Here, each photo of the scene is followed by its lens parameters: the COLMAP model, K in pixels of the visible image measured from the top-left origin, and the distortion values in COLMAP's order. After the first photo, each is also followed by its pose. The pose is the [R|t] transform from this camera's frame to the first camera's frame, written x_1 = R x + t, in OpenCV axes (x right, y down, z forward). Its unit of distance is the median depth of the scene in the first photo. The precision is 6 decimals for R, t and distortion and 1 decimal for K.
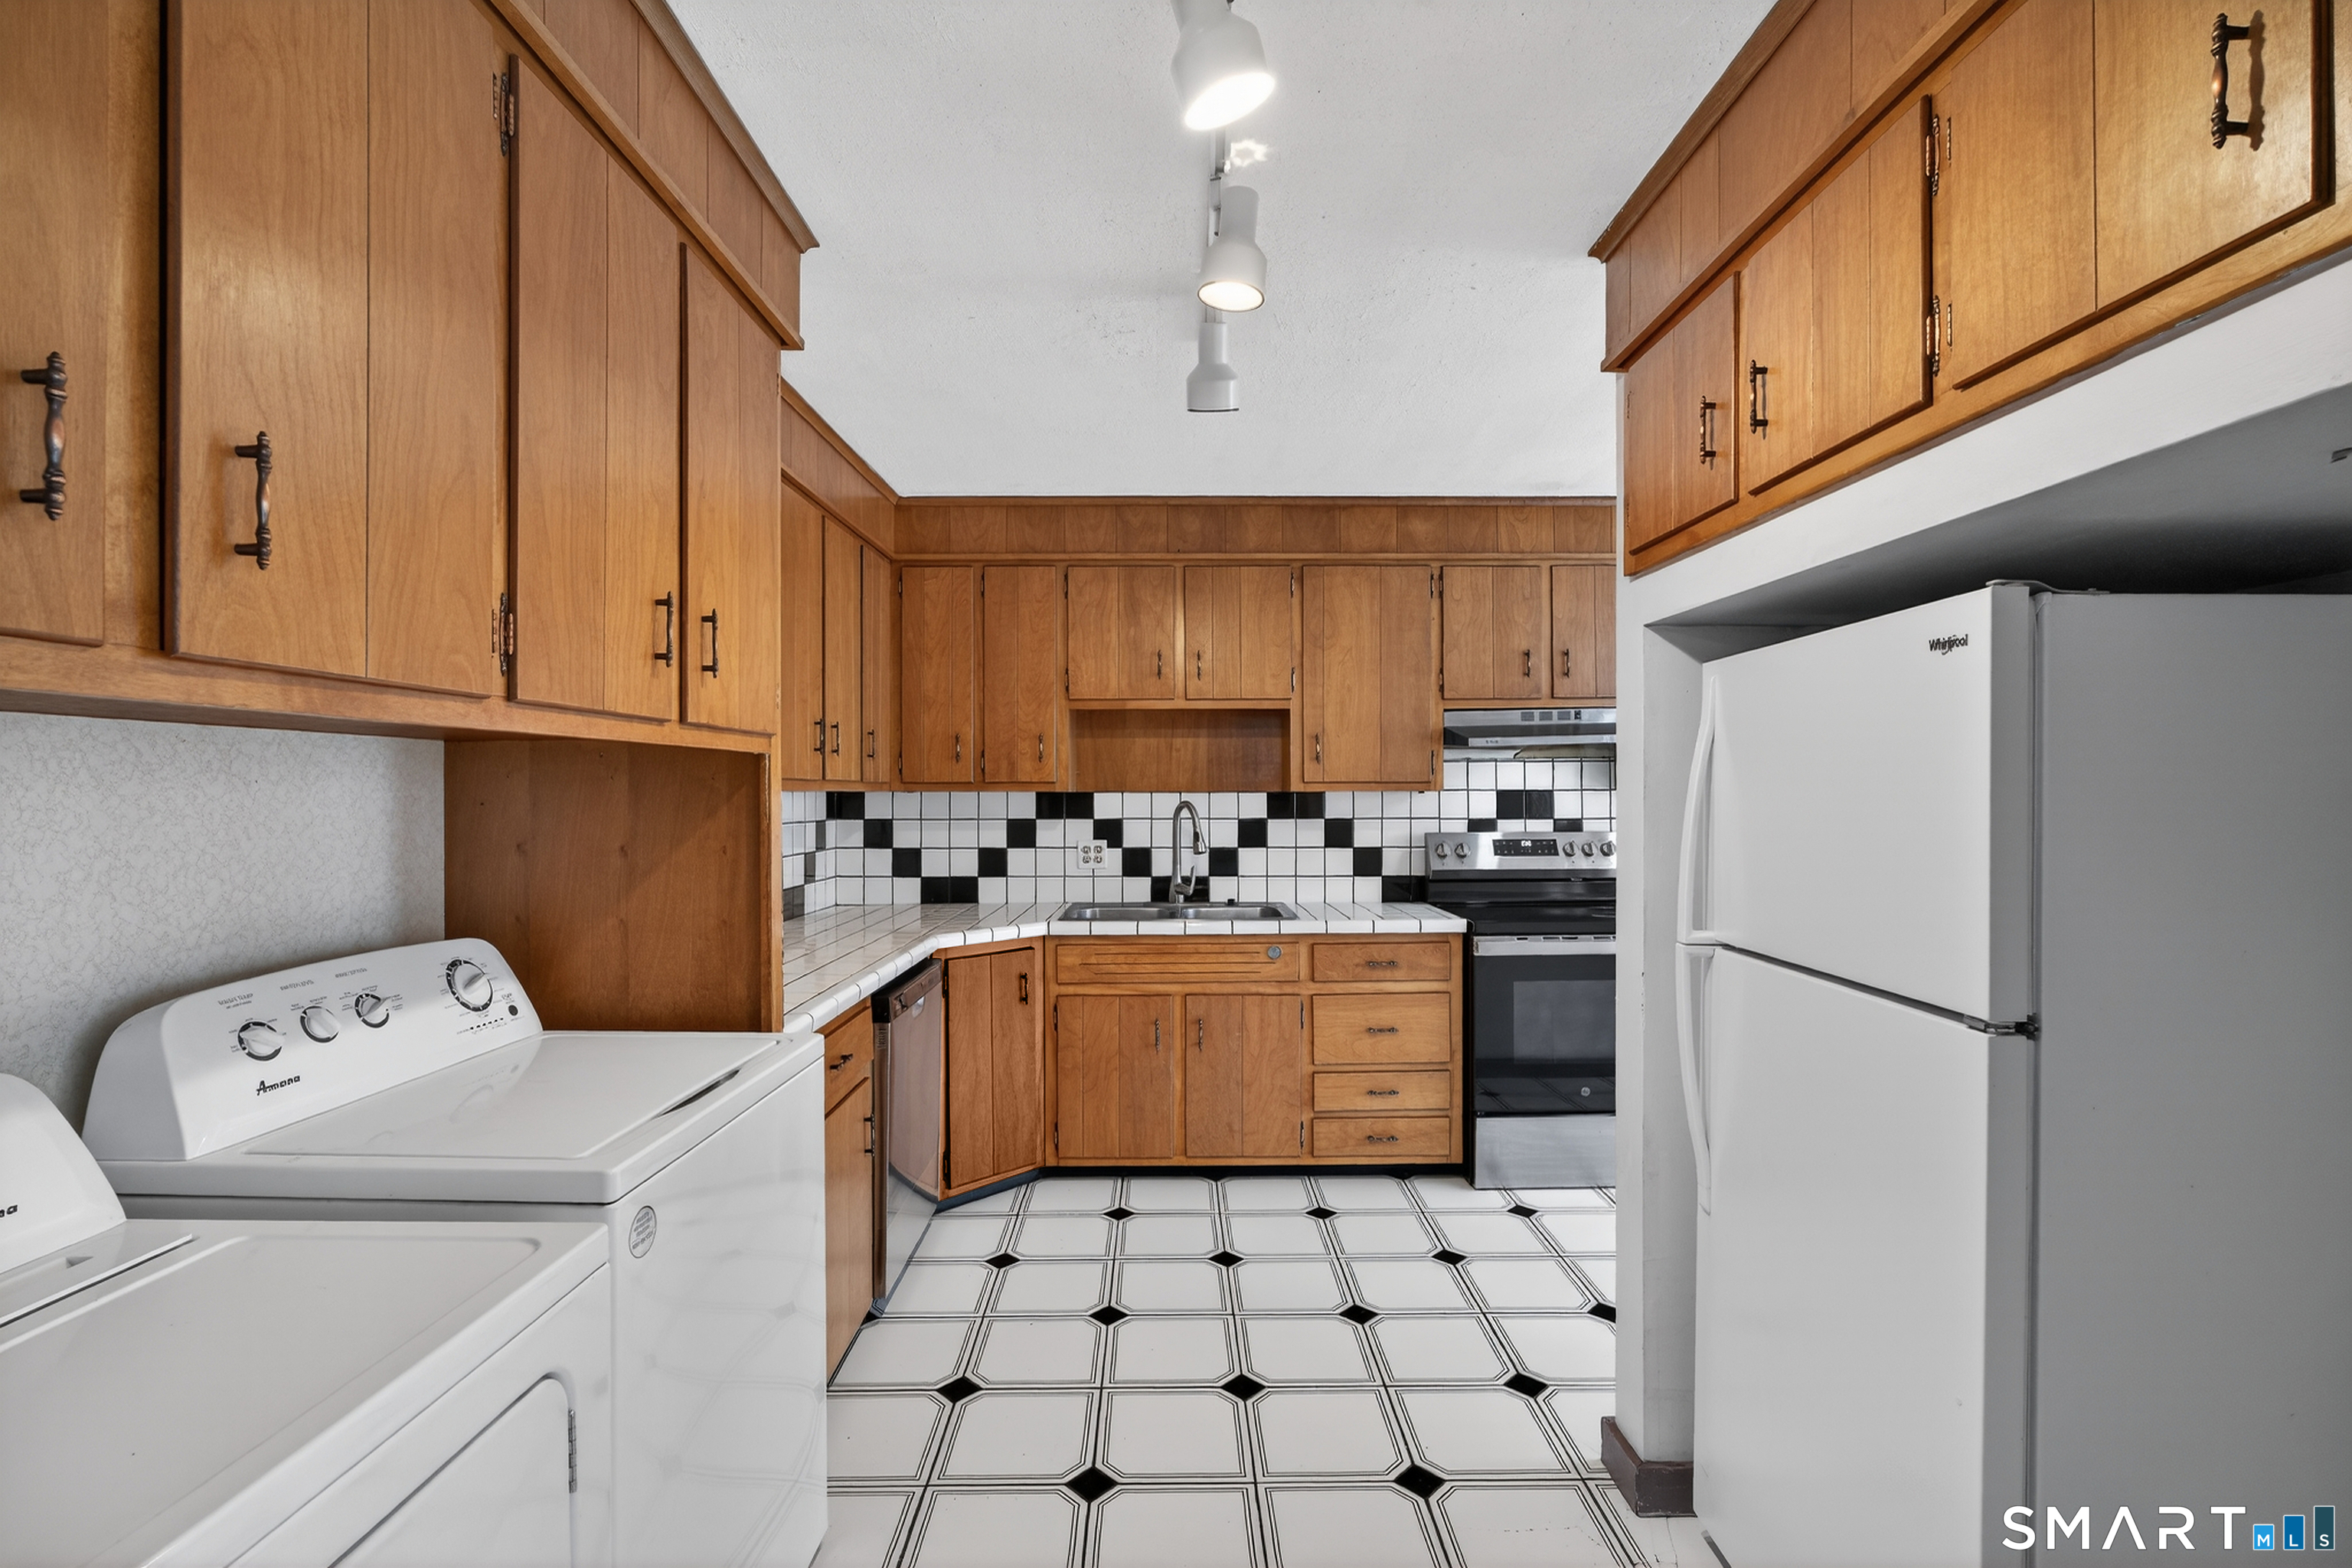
lens RADIAL K [[1048.0, 0, 1176.0], [0, 1048.0, 784.0], [0, 0, 1]] dist [-0.022583, 0.009673]
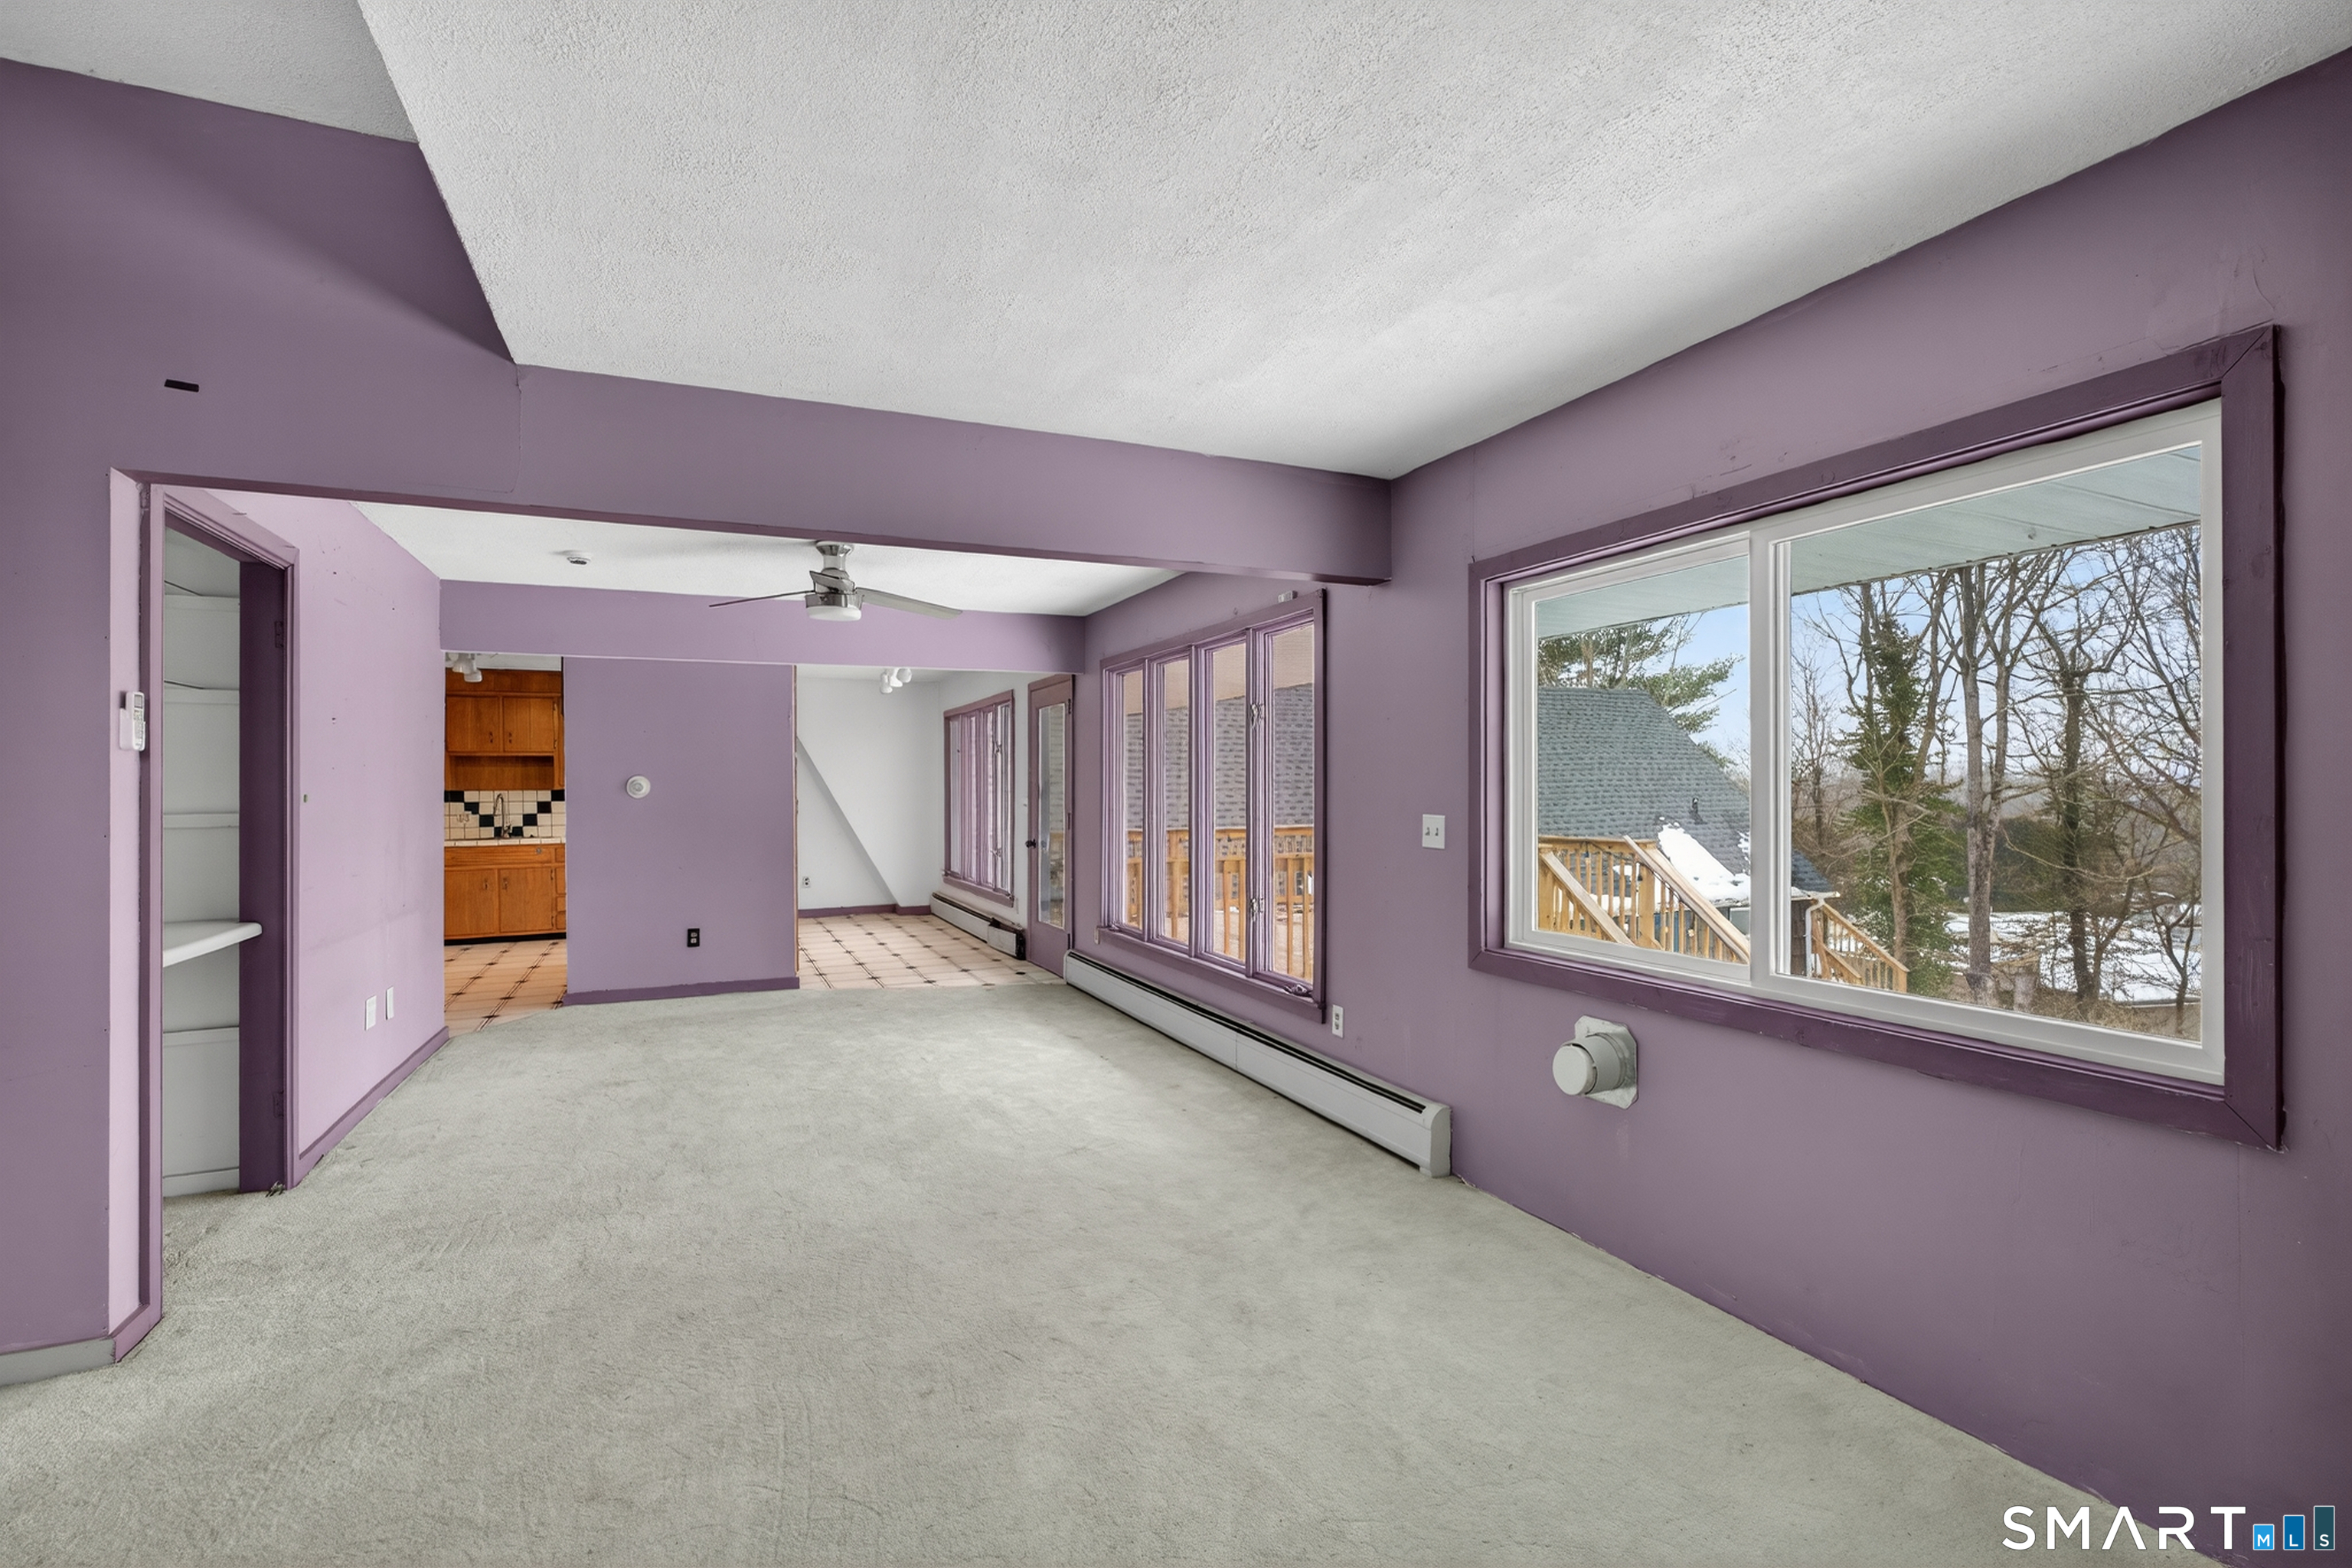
lens RADIAL K [[1048.0, 0, 1176.0], [0, 1048.0, 784.0], [0, 0, 1]] dist [-0.022583, 0.009673]
pose [[0.911131, -0.008365, 0.412032, 0.407618], [0.008255, 0.999964, 0.002047, 0.001490], [-0.412034, 0.001536, 0.911167, -1.732567]]
